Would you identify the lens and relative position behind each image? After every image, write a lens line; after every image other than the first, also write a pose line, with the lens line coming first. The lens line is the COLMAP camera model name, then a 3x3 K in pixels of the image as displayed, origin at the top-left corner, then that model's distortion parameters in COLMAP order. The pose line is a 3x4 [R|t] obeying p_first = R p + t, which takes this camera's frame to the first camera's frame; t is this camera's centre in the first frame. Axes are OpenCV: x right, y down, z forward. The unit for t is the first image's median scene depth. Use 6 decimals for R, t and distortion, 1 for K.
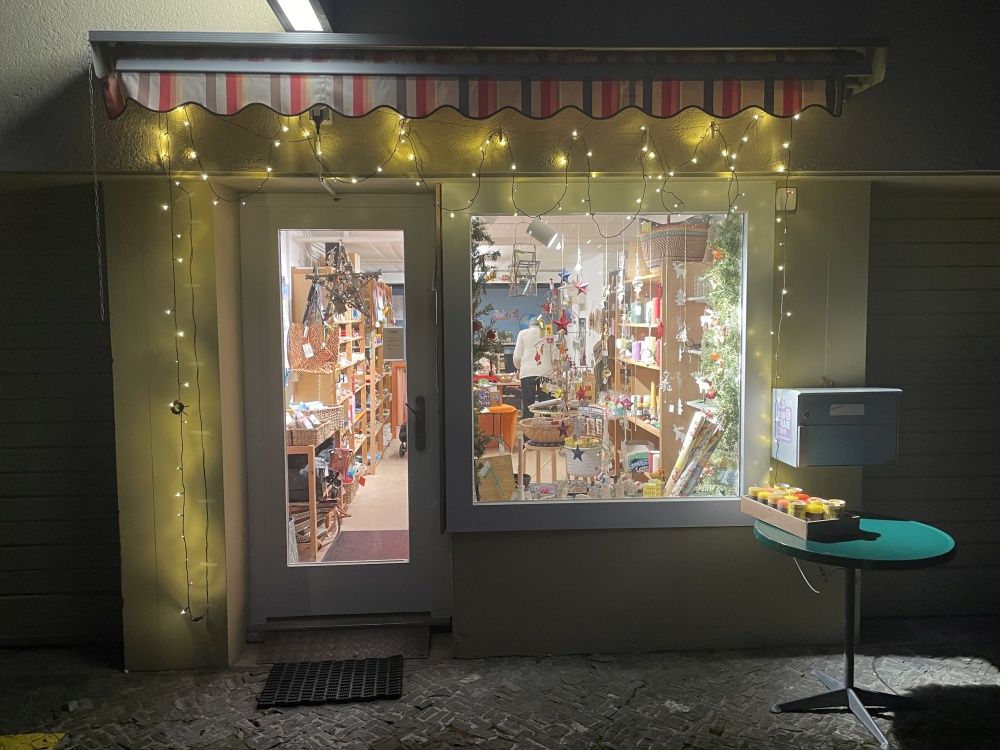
lens RADIAL K [[750.6, 0, 494.0], [0, 750.6, 370.7], [0, 0, 1]] dist [0.036557, -0.005851]
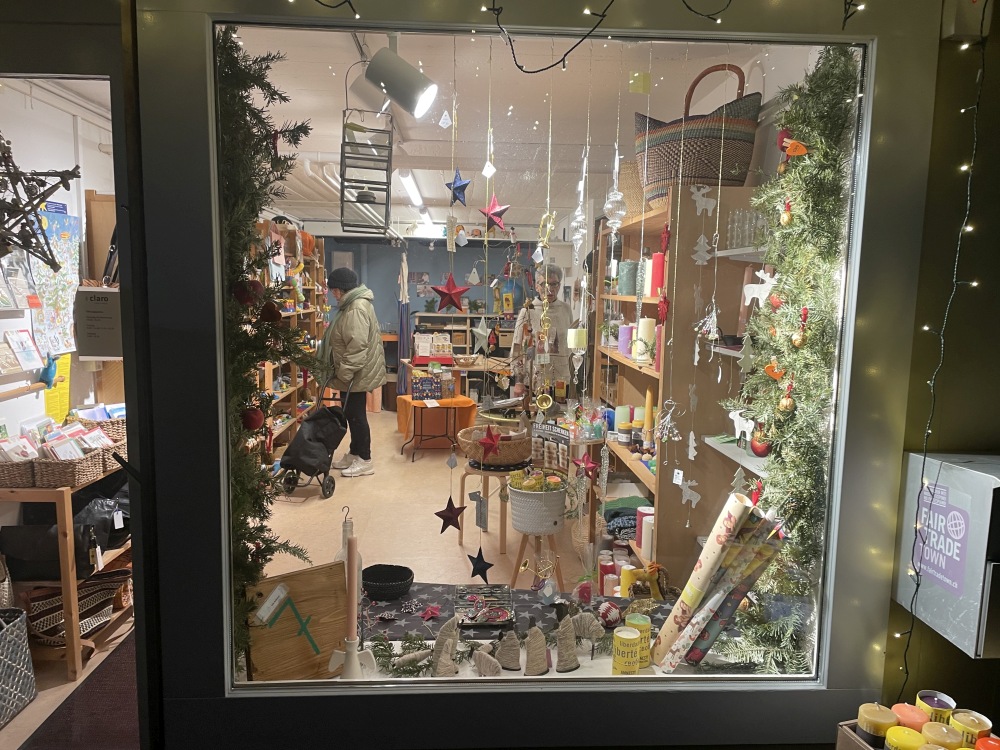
lens RADIAL K [[750.6, 0, 504.6], [0, 750.6, 382.3], [0, 0, 1]] dist [0.036557, -0.005851]
pose [[0.999590, 0.027558, 0.007738, 0.119873], [-0.027961, 0.997930, 0.057919, -0.034293], [-0.006126, -0.058111, 0.998291, 0.524442]]
